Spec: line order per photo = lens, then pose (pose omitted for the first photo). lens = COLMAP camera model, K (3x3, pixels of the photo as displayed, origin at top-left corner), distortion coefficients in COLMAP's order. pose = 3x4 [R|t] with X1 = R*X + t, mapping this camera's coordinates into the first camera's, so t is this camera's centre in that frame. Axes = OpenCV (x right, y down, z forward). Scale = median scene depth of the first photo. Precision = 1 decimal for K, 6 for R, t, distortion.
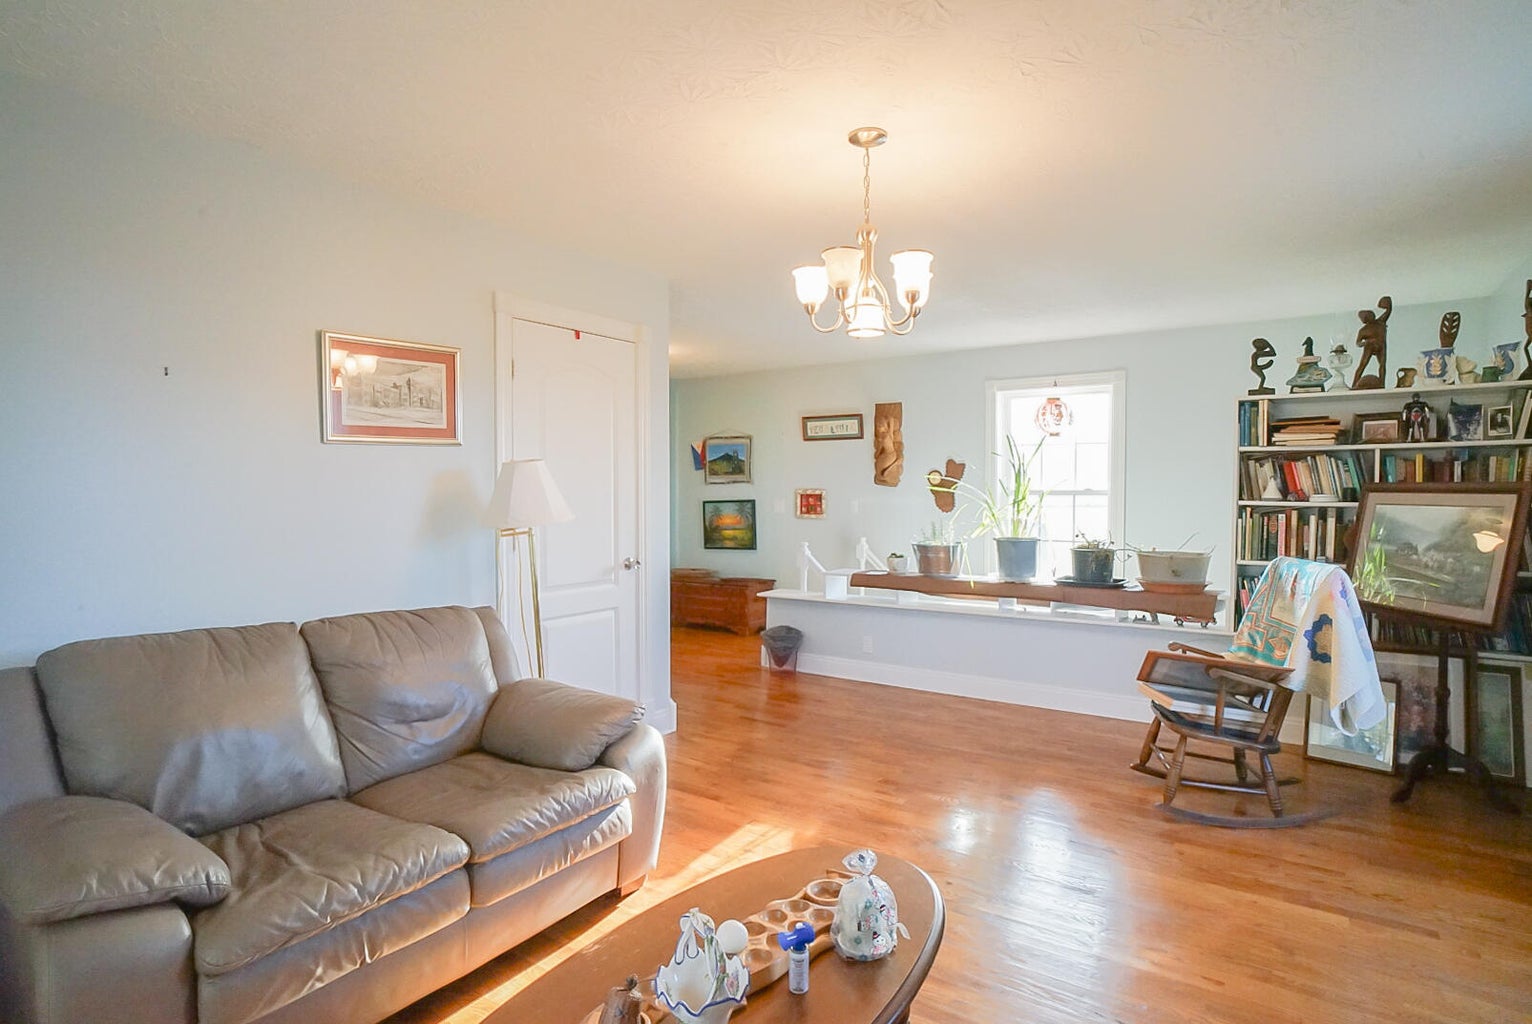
lens RADIAL K [[807.1, 0, 771.9], [0, 807.1, 512.9], [0, 0, 1]] dist [-0.064028, 0.035007]
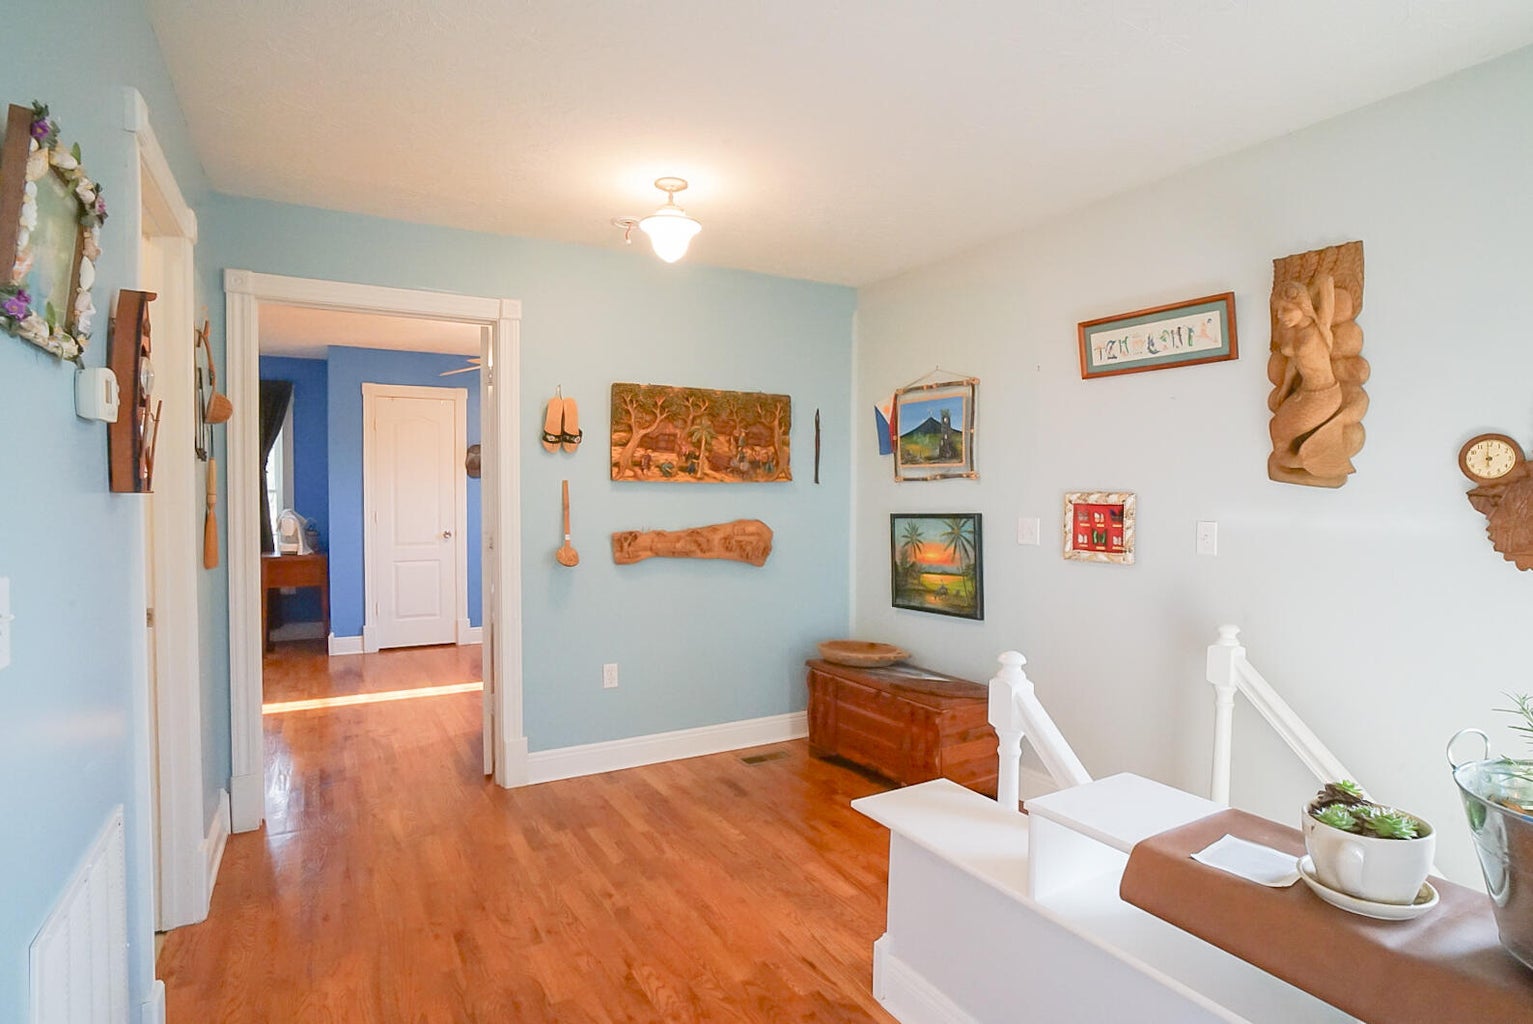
lens RADIAL K [[807.6, 0, 772.5], [0, 807.6, 512.9], [0, 0, 1]] dist [-0.064028, 0.035007]
pose [[0.901244, 0.016596, -0.432994, 0.075024], [-0.017980, 0.999838, 0.000898, -0.015744], [0.432939, 0.006976, 0.901396, 0.542656]]
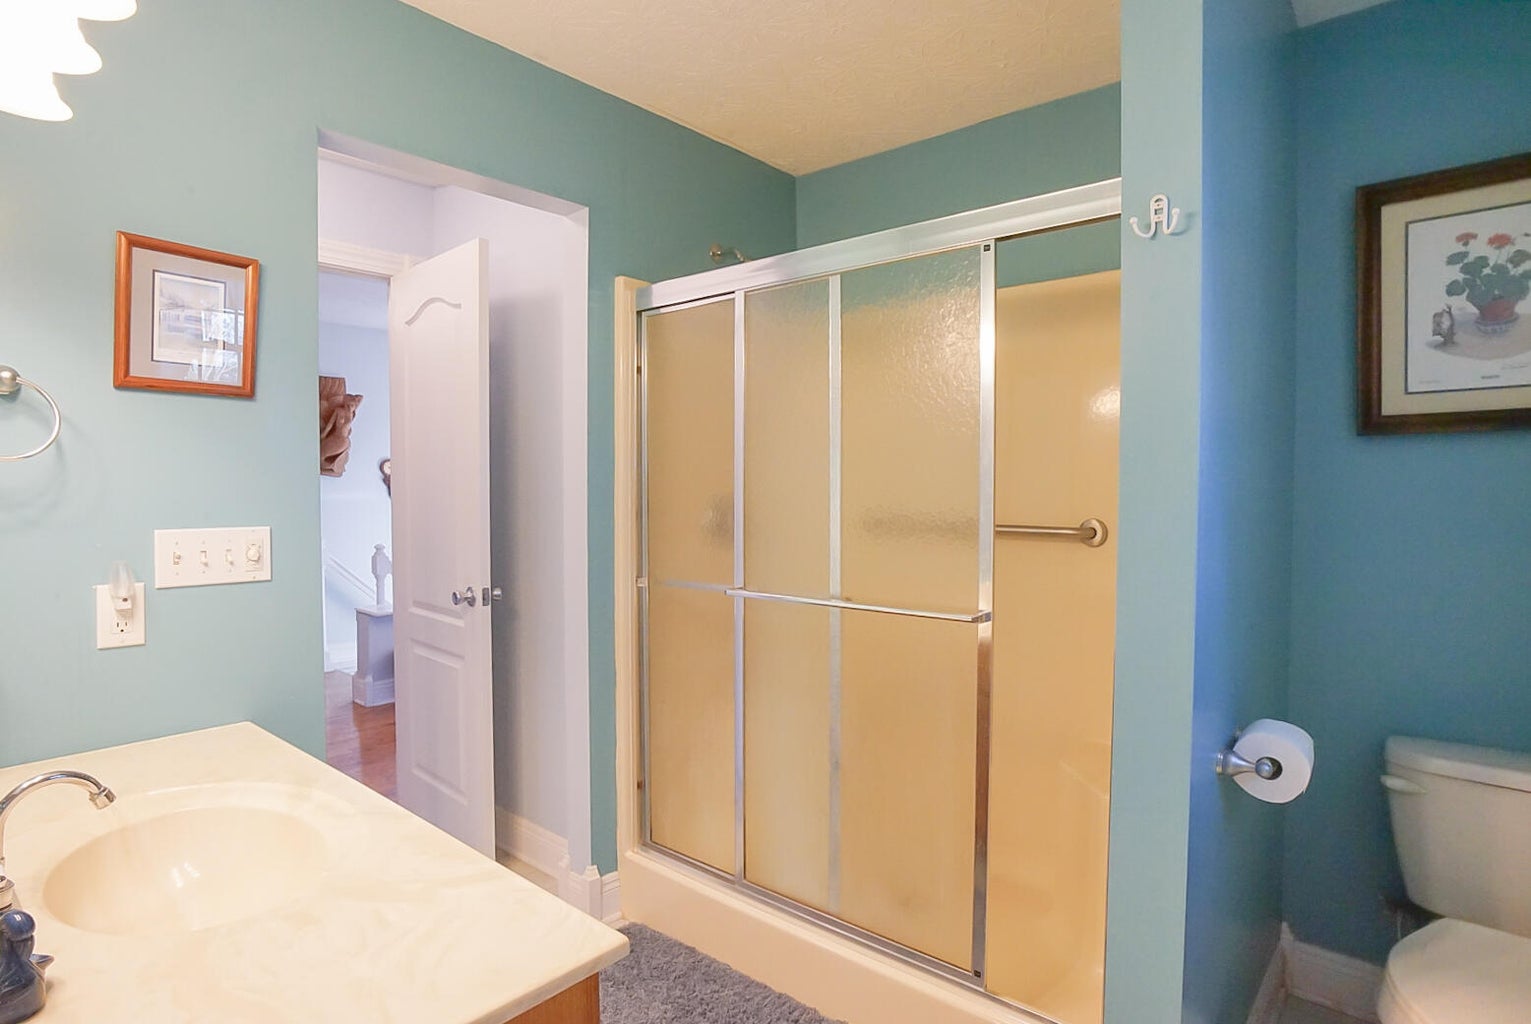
lens RADIAL K [[806.6, 0, 771.4], [0, 806.6, 512.9], [0, 0, 1]] dist [-0.064028, 0.035007]
pose [[0.103118, -0.036877, 0.993985, -0.608415], [0.025537, 0.999081, 0.034417, -0.011183], [-0.994341, 0.021835, 0.103965, 0.433152]]
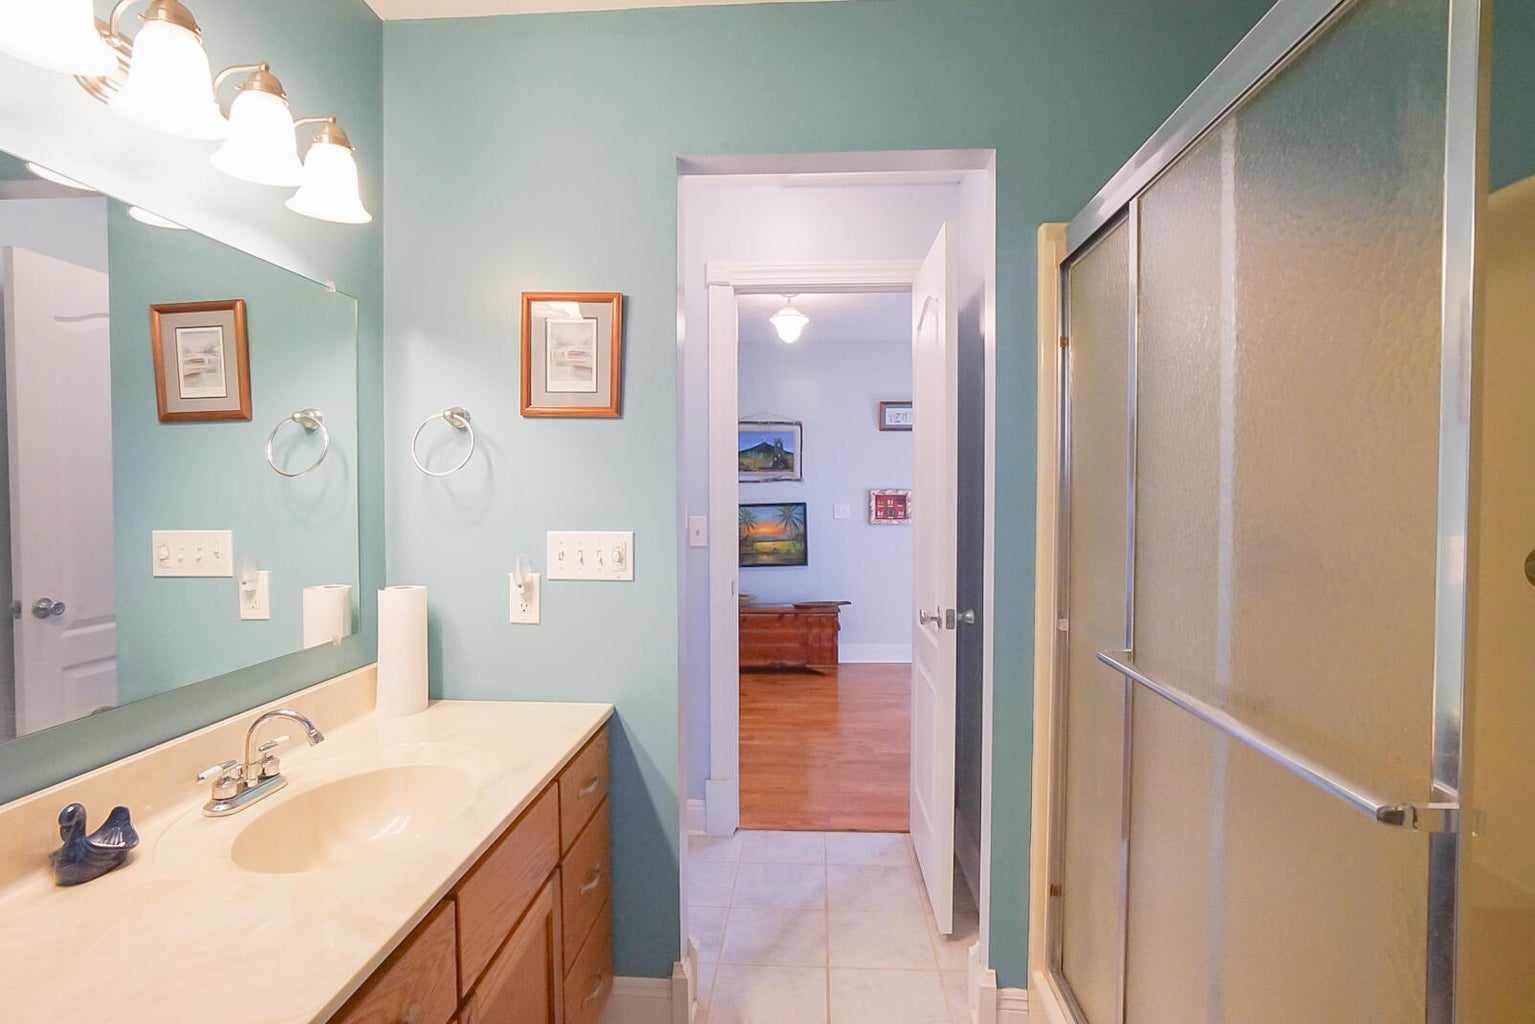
lens RADIAL K [[808.7, 0, 773.5], [0, 808.7, 512.9], [0, 0, 1]] dist [-0.064028, 0.035007]
pose [[0.851066, -0.014546, 0.524856, -0.483666], [0.015717, 0.999874, 0.002226, -0.008749], [-0.524823, 0.006355, 0.851188, 0.352445]]
